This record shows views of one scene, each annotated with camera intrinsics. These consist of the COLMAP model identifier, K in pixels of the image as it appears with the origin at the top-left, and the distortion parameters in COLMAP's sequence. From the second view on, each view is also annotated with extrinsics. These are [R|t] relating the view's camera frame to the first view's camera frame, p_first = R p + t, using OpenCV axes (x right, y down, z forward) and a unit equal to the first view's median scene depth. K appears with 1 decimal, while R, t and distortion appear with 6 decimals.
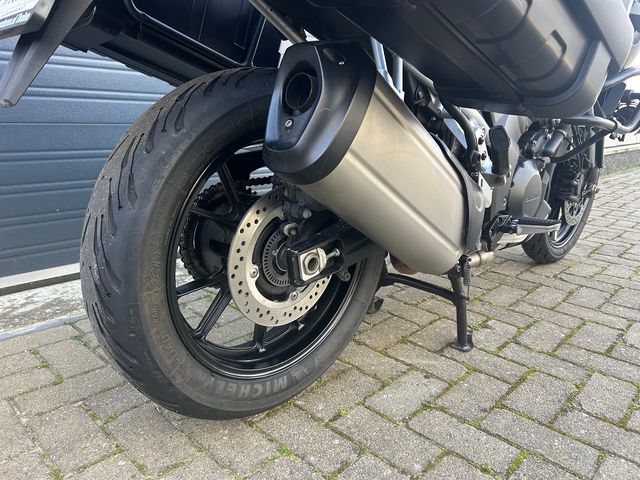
lens RADIAL K [[484.3, 0, 325.8], [0, 484.3, 241.1], [0, 0, 1]] dist [0.033493, -0.034784]
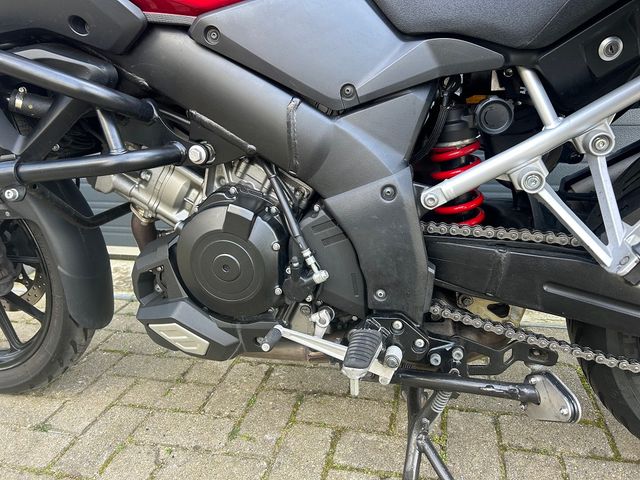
lens RADIAL K [[484.3, 0, 320.9], [0, 484.3, 238.3], [0, 0, 1]] dist [0.033493, -0.034784]
pose [[0.516088, 0.223867, -0.826763, 0.788220], [-0.178303, 0.972174, 0.151939, -0.291623], [0.837772, 0.069000, 0.541643, 0.857247]]
